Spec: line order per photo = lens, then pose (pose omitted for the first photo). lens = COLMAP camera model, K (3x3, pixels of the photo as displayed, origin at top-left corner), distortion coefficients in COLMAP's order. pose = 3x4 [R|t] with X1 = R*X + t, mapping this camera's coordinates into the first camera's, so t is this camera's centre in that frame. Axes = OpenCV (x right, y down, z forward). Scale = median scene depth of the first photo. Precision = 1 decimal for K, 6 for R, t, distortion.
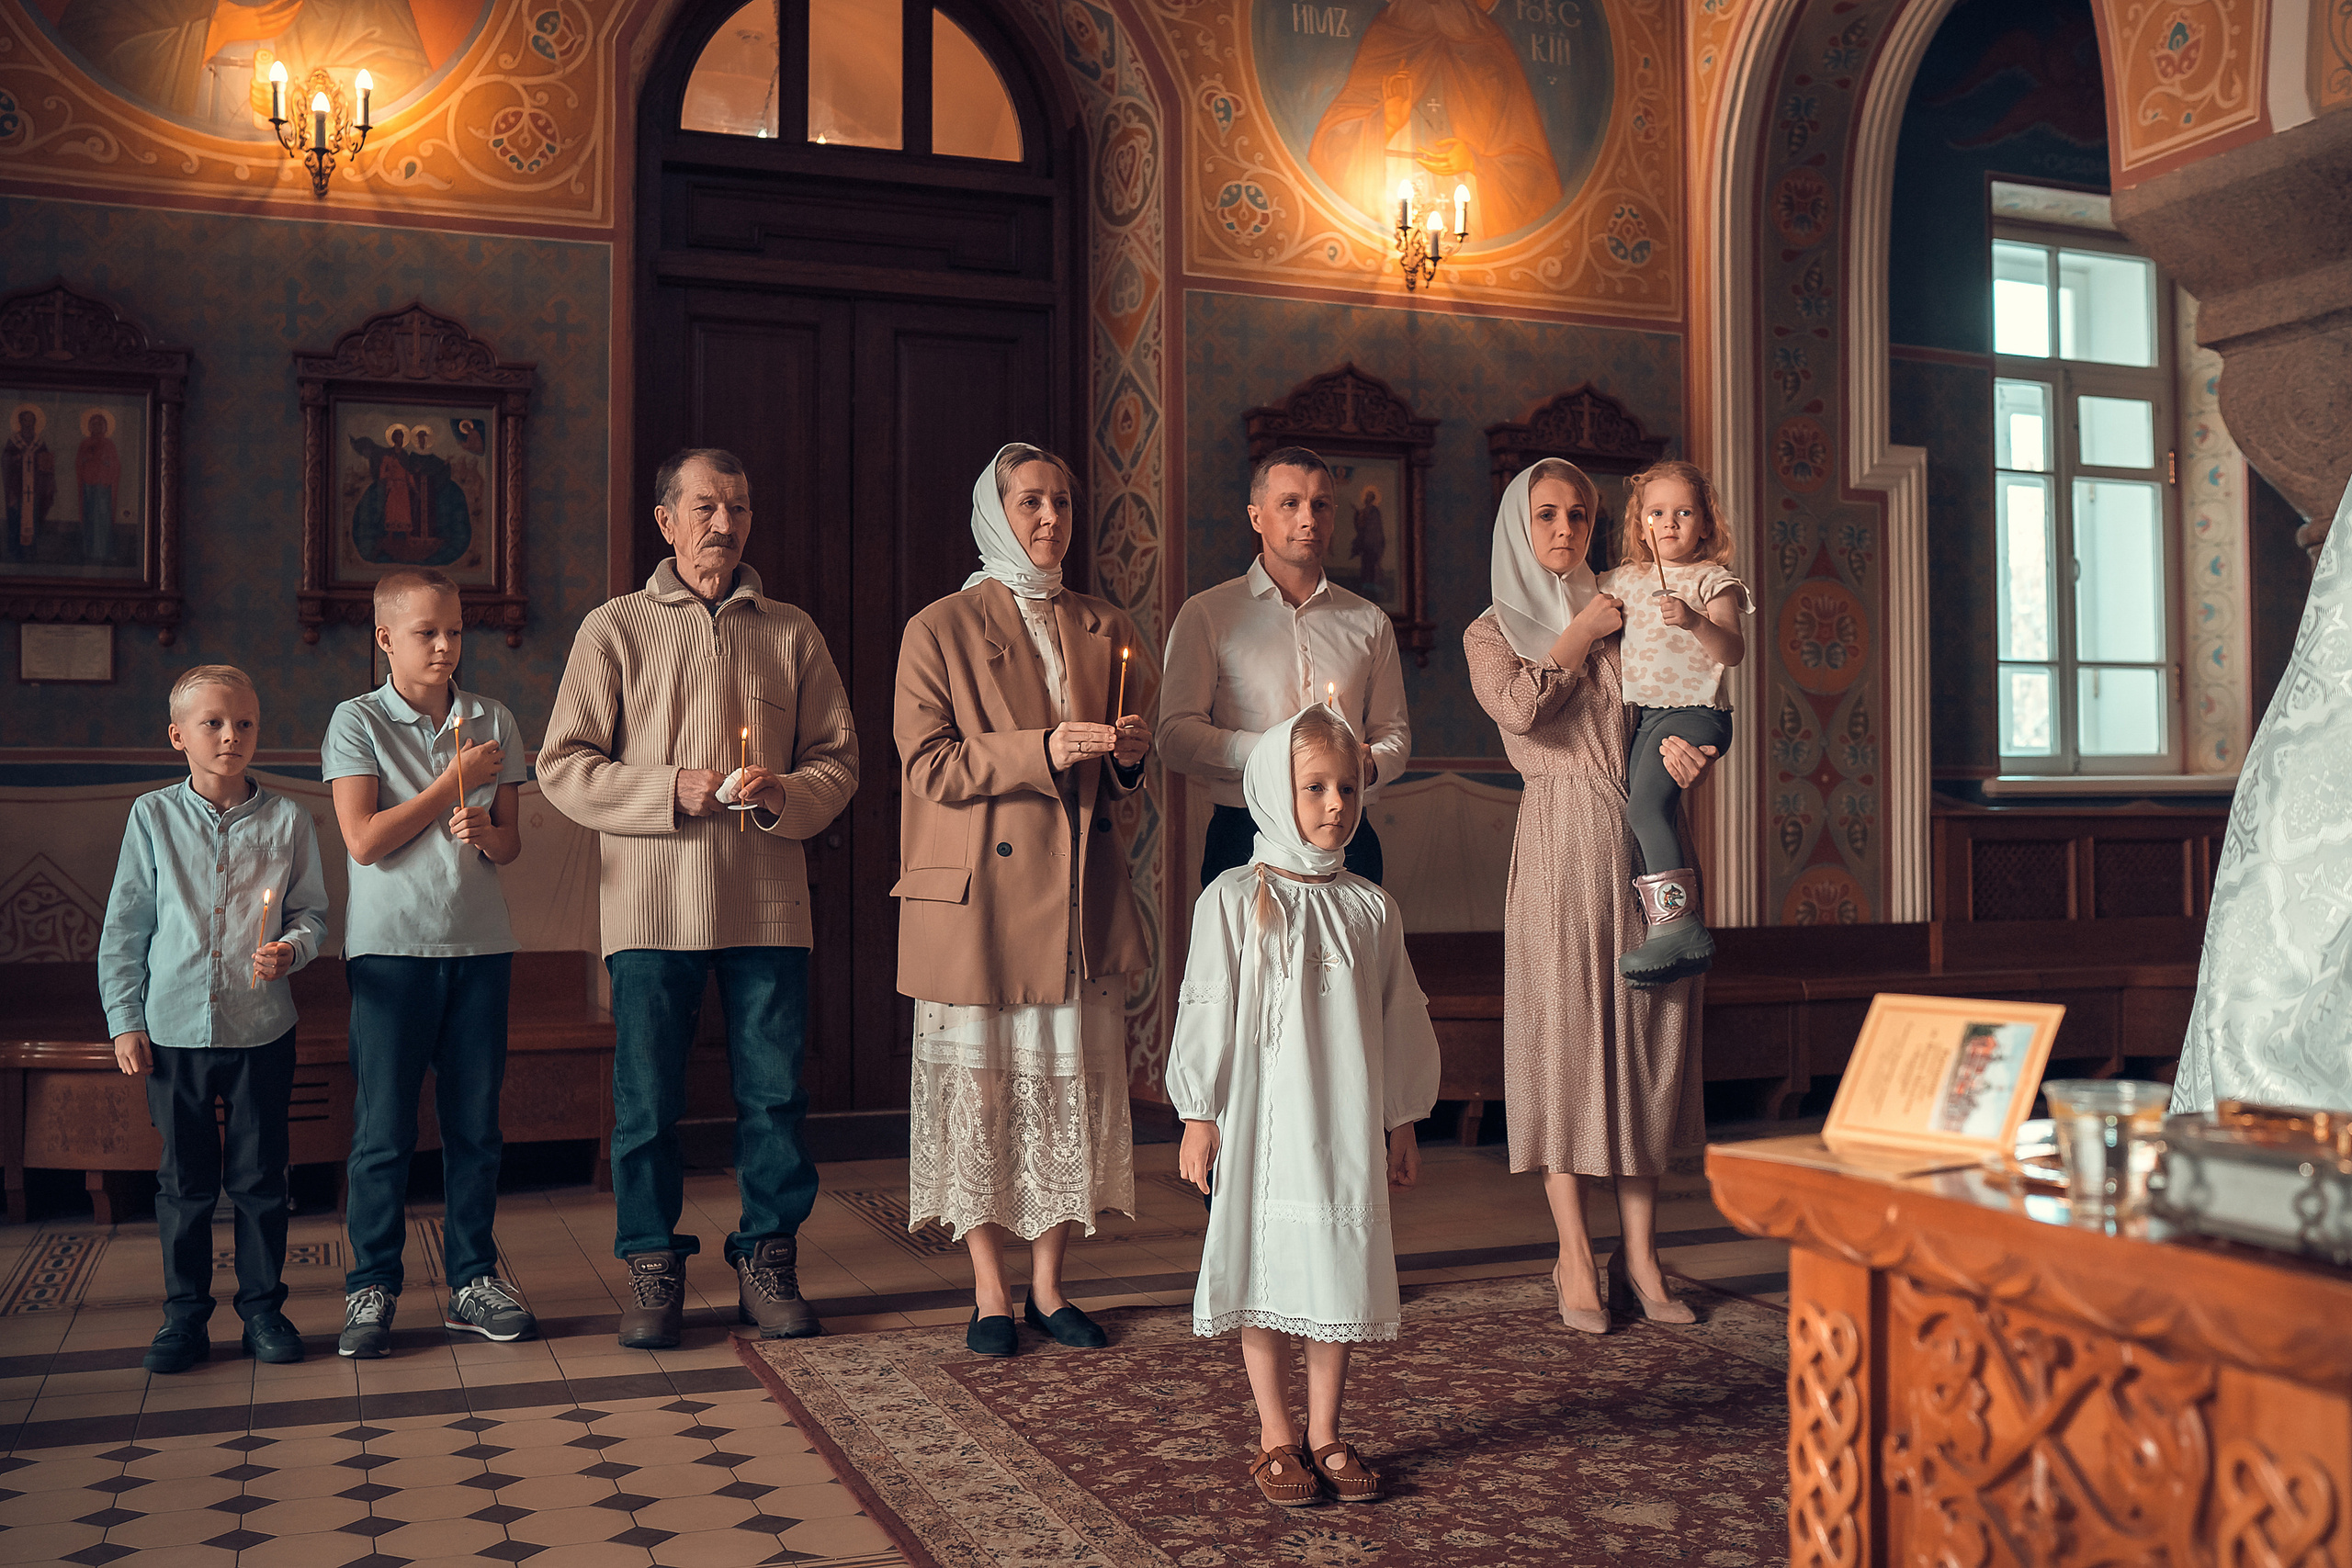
lens RADIAL K [[2286.8, 0, 1172.9], [0, 2286.8, 769.4], [0, 0, 1]] dist [-0.115054, 0.139313]
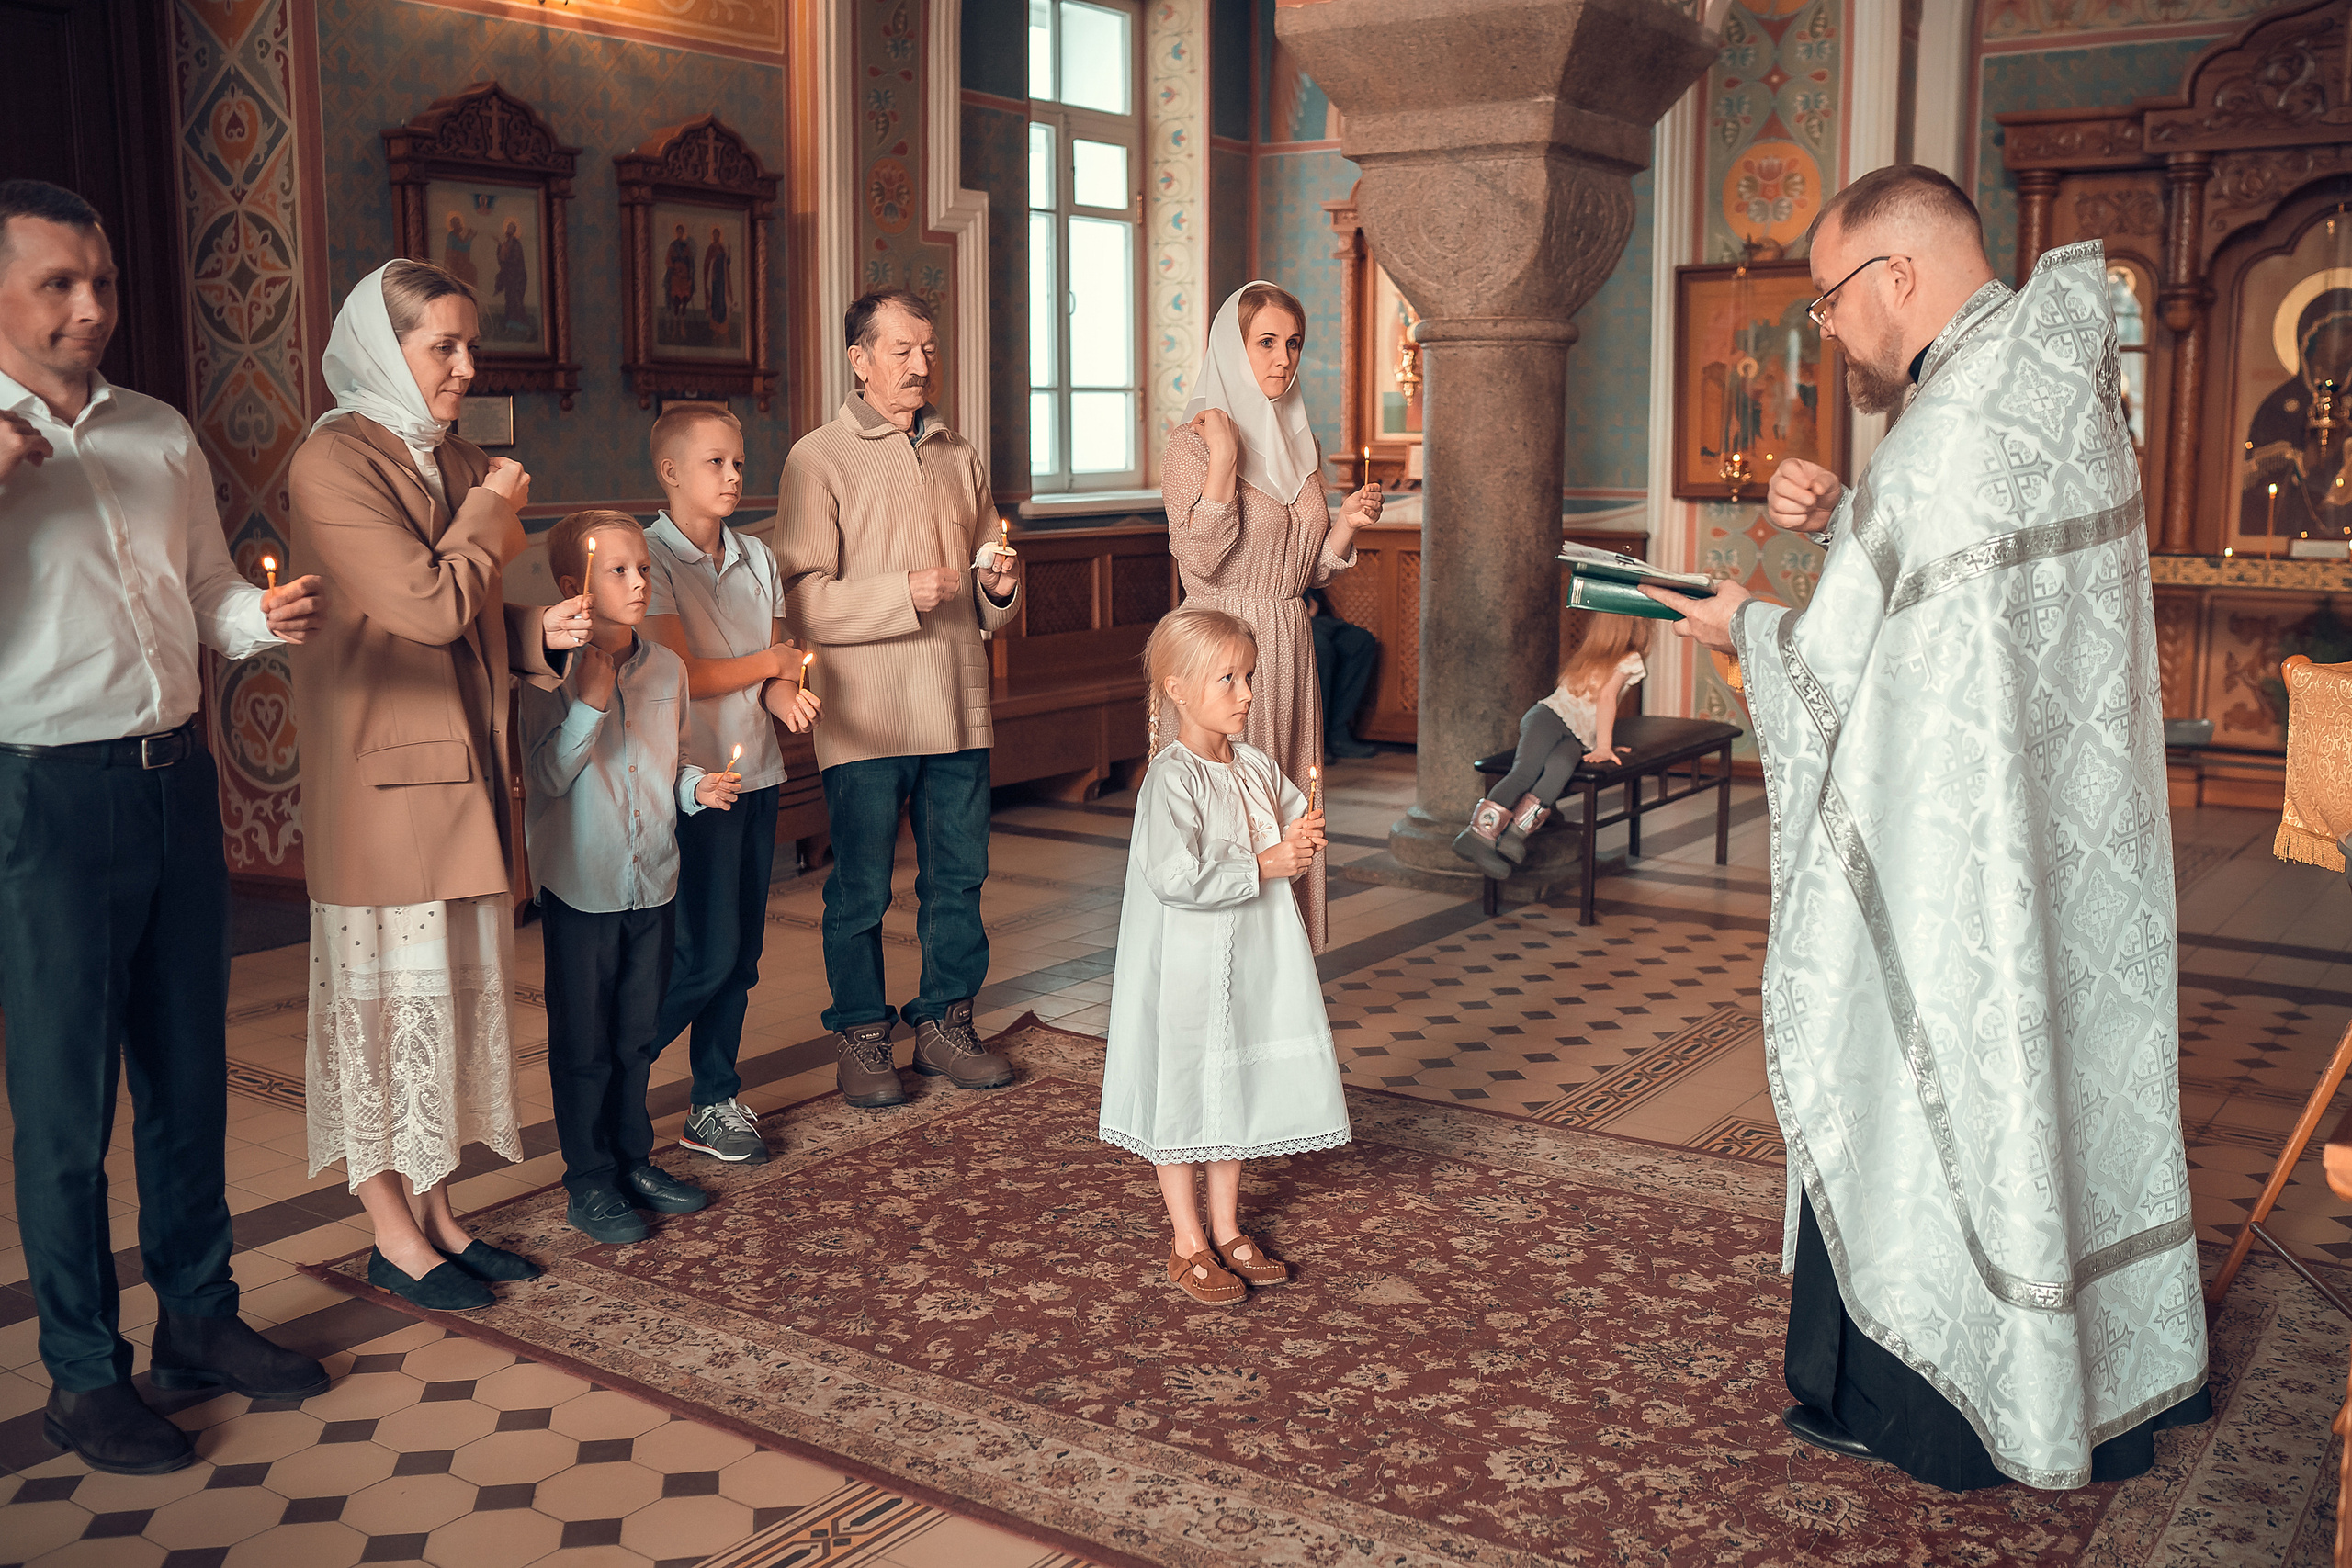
lens RADIAL K [[2272.6, 0, 1183.2], [0, 2272.6, 776.7], [0, 0, 1]] dist [-0.115164, 0.154294]
pose [[0.826625, -0.080450, 0.556972, -0.217247], [-0.015565, 0.986082, 0.165532, -0.053269], [-0.562537, -0.145502, 0.813868, 0.055065]]
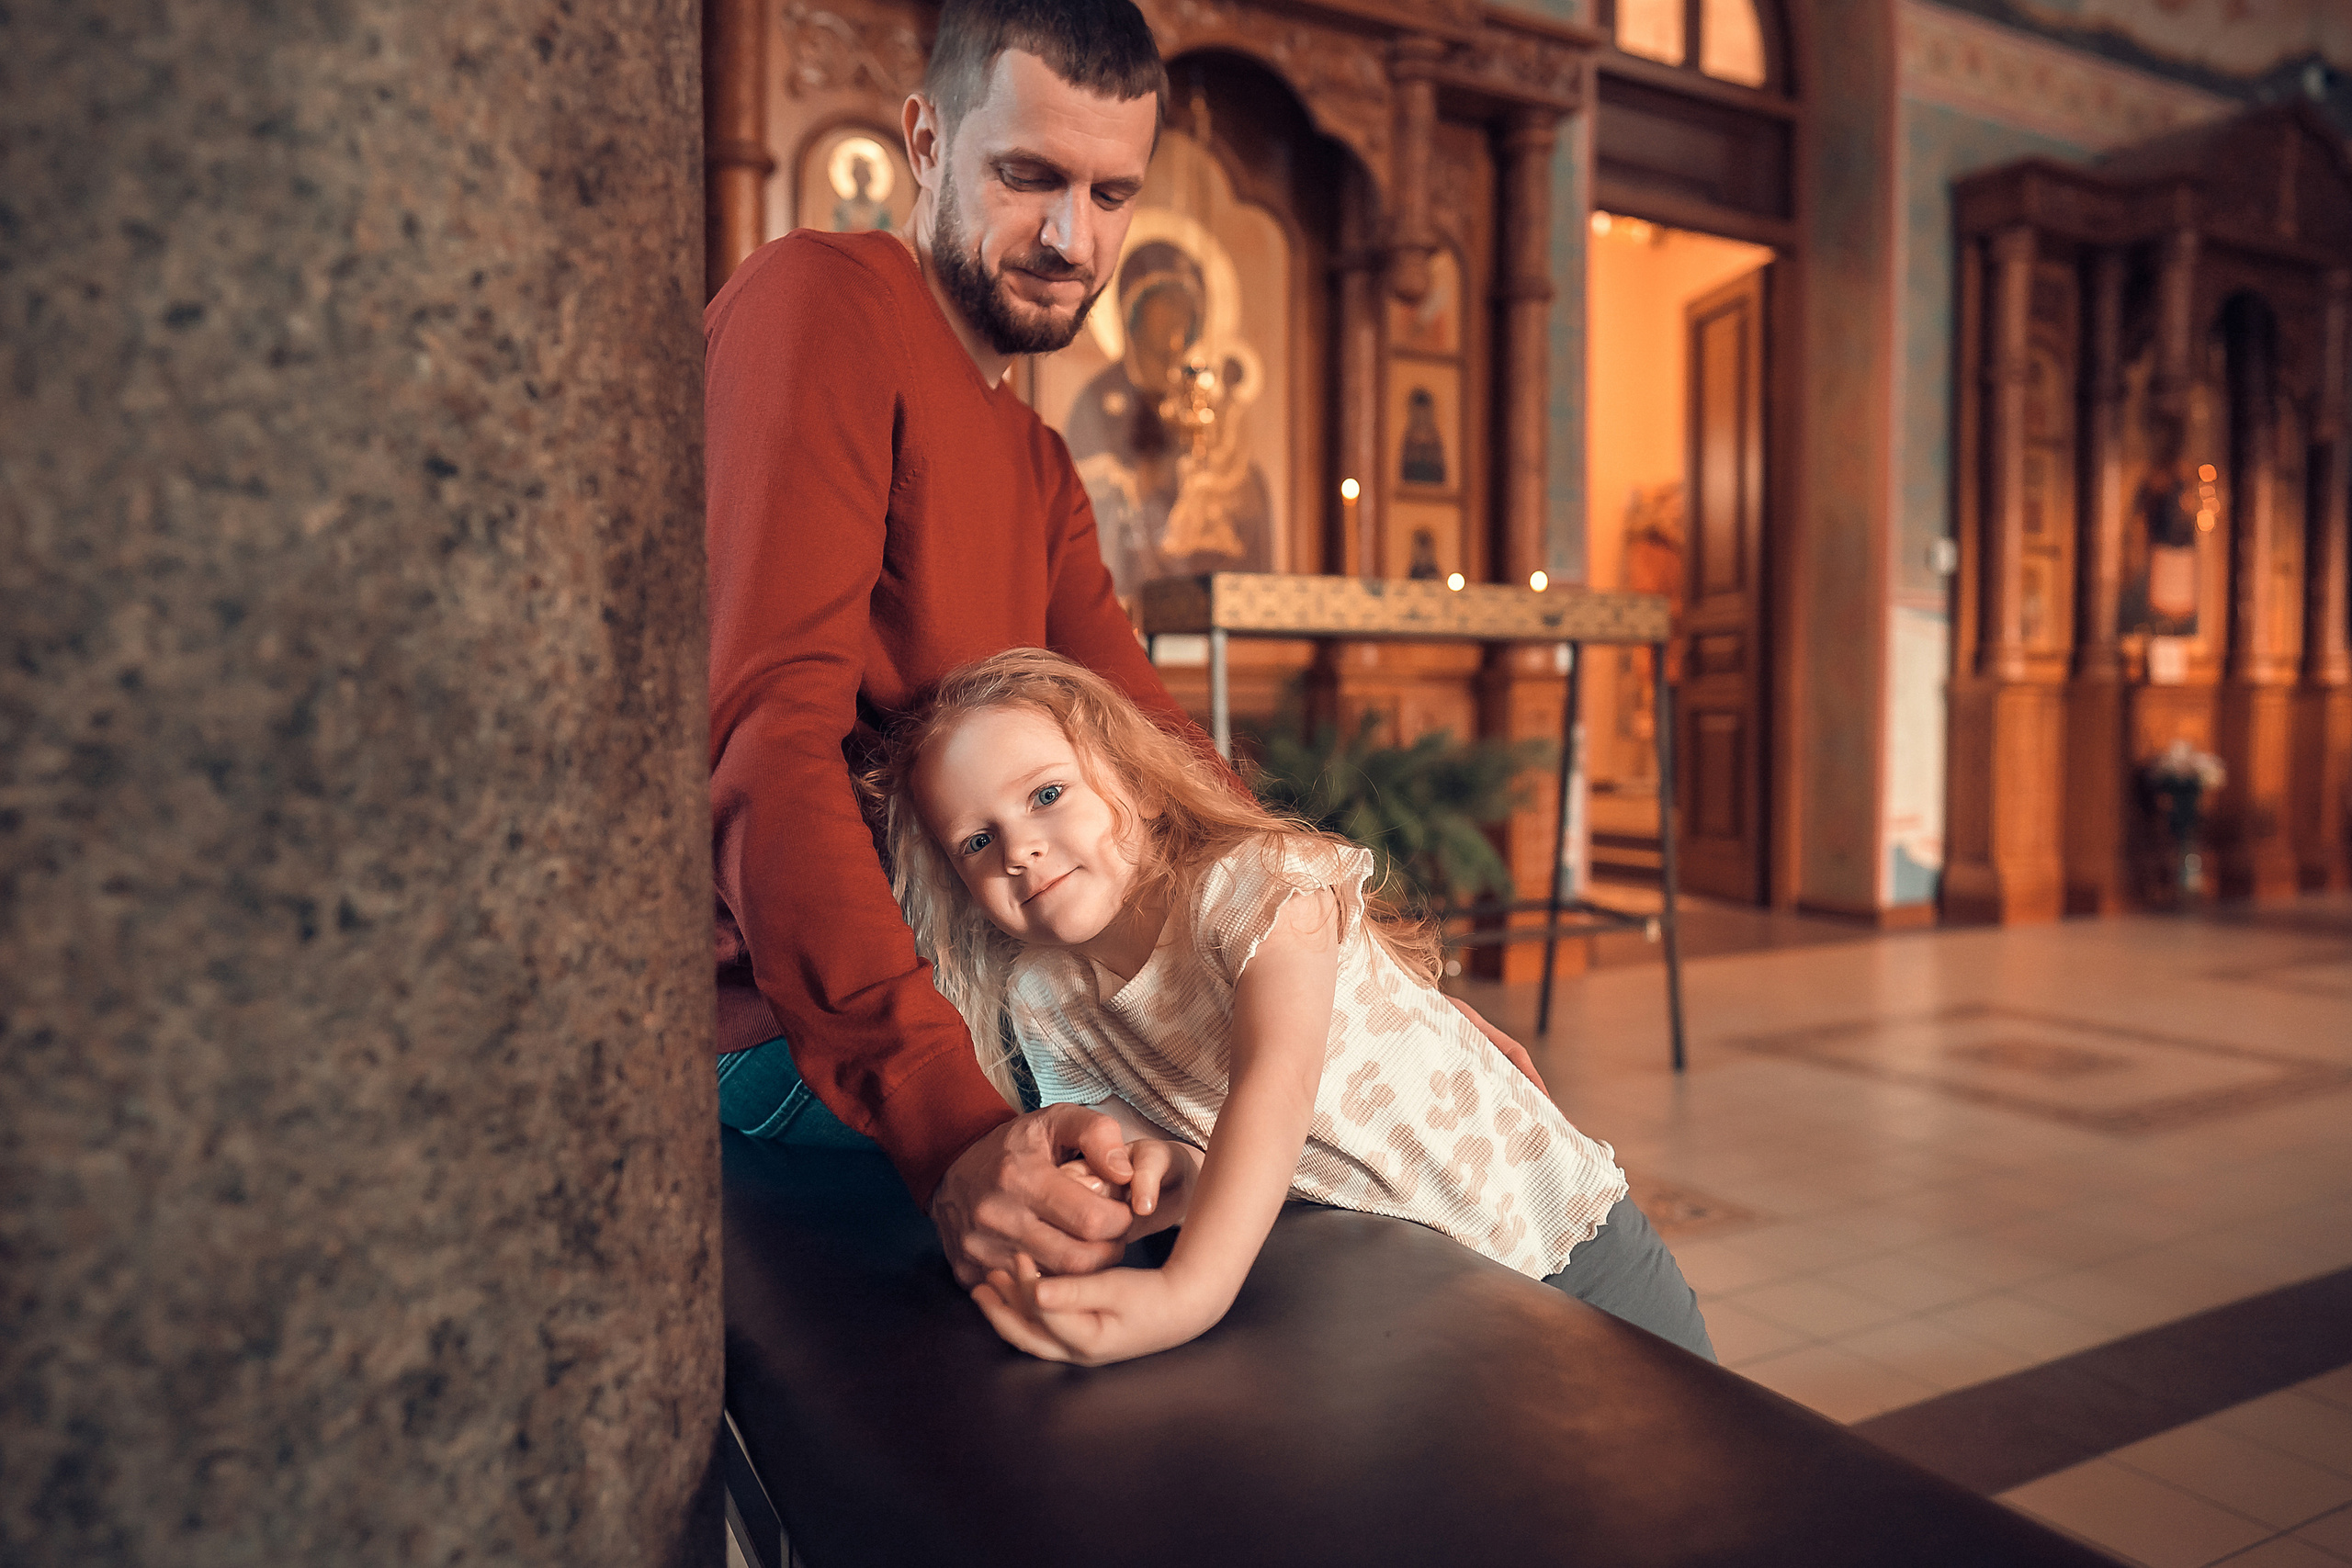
lens RADIAL K [[1621.6, 0, 1193.9], [0, 1621.6, 774.0], [0, 0, 1]] dist [-0.042684, 0.057137]
pose [[-0.143436, -0.035517, 0.989022, 0.331359], [-0.019160, 0.999268, 0.033106, 0.043862], [-0.989474, -0.014201, -0.144011, 0.722640]]
